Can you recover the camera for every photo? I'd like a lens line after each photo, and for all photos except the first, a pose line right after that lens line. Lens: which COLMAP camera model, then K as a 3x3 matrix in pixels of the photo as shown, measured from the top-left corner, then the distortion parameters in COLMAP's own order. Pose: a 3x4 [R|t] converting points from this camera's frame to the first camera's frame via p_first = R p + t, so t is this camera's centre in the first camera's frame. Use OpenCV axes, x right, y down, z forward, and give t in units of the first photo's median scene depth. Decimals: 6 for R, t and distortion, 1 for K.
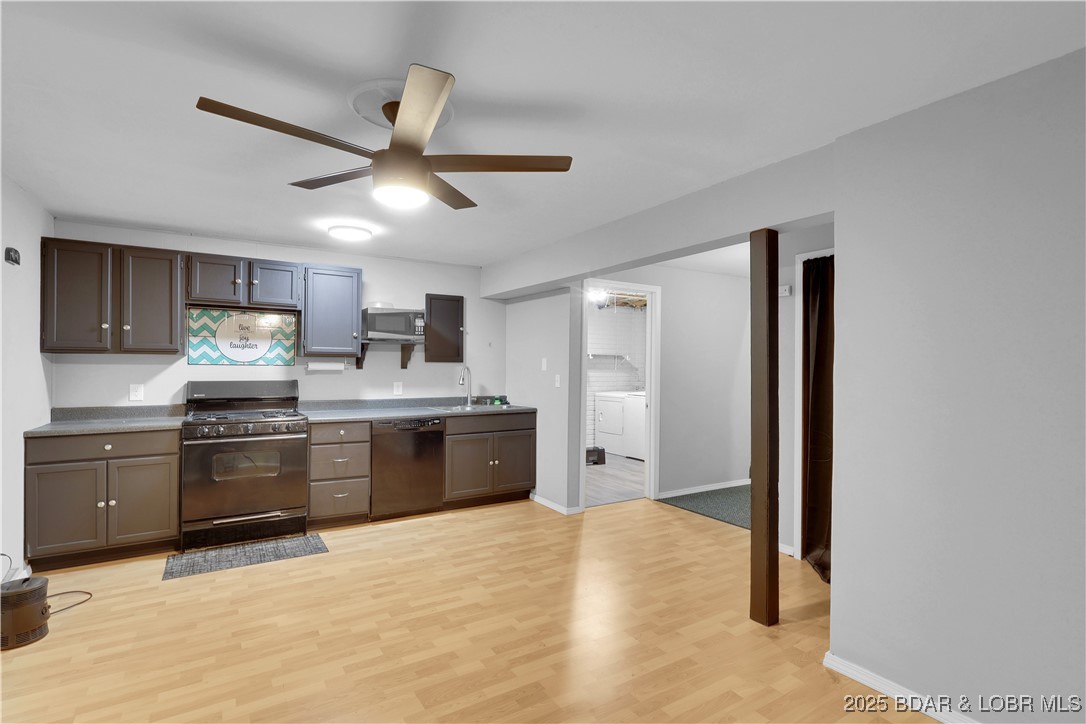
lens RADIAL K [[530.5, 0, 565.6], [0, 530.5, 361.6], [0, 0, 1]] dist [0.007183, 0.000431]
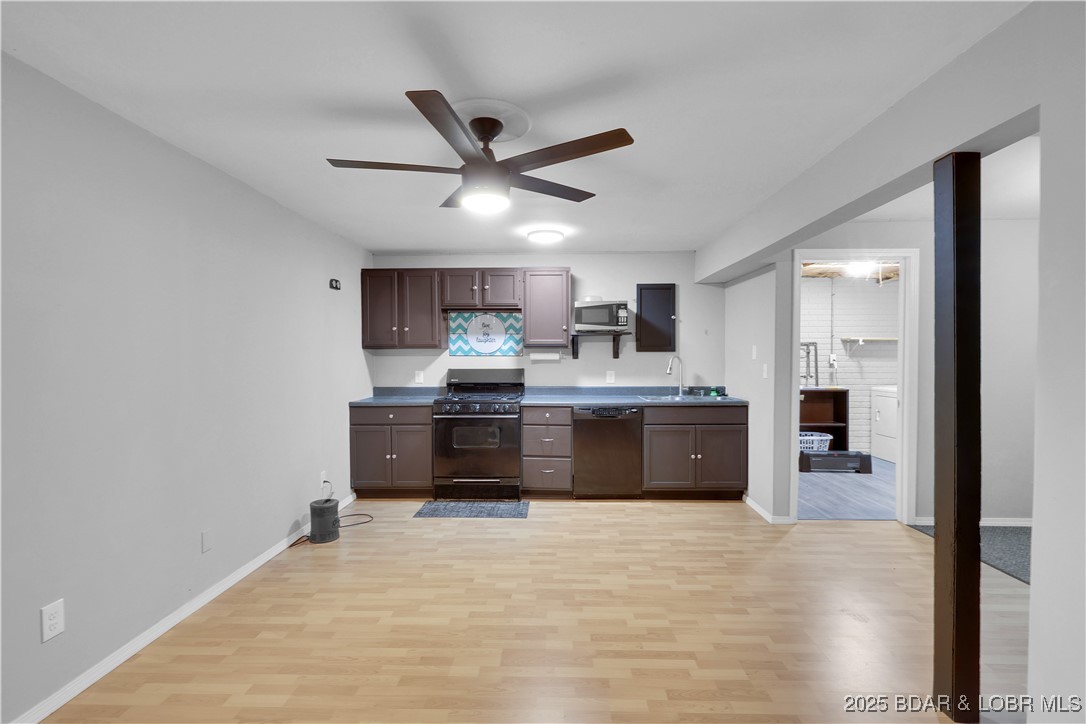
lens RADIAL K [[530.5, 0, 545.6], [0, 530.5, 363.1], [0, 0, 1]] dist [0.007183, 0.000431]
pose [[0.823471, -0.000676, -0.567359, 0.221108], [0.013690, 0.999732, 0.018678, 0.001661], [0.567194, -0.023148, 0.823259, 0.078654]]
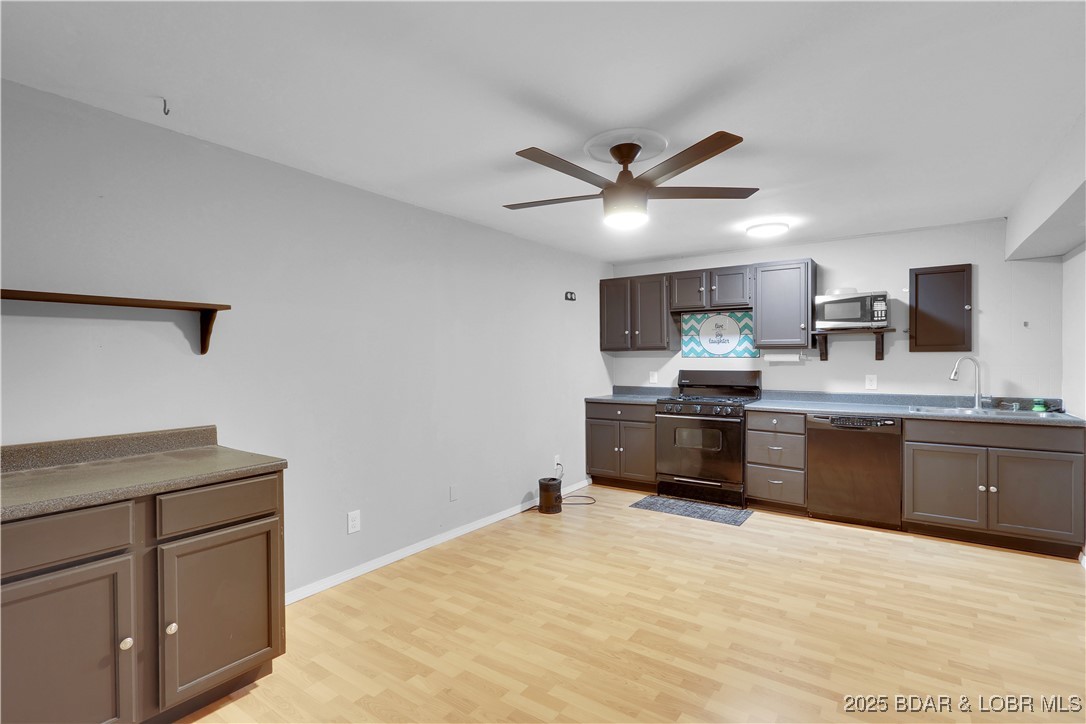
lens RADIAL K [[530.5, 0, 520.2], [0, 530.5, 365.4], [0, 0, 1]] dist [0.007183, 0.000431]
pose [[0.350947, 0.005626, -0.936379, 0.392977], [0.017532, 0.999767, 0.012578, 0.001489], [0.936231, -0.020831, 0.350766, 0.176916]]
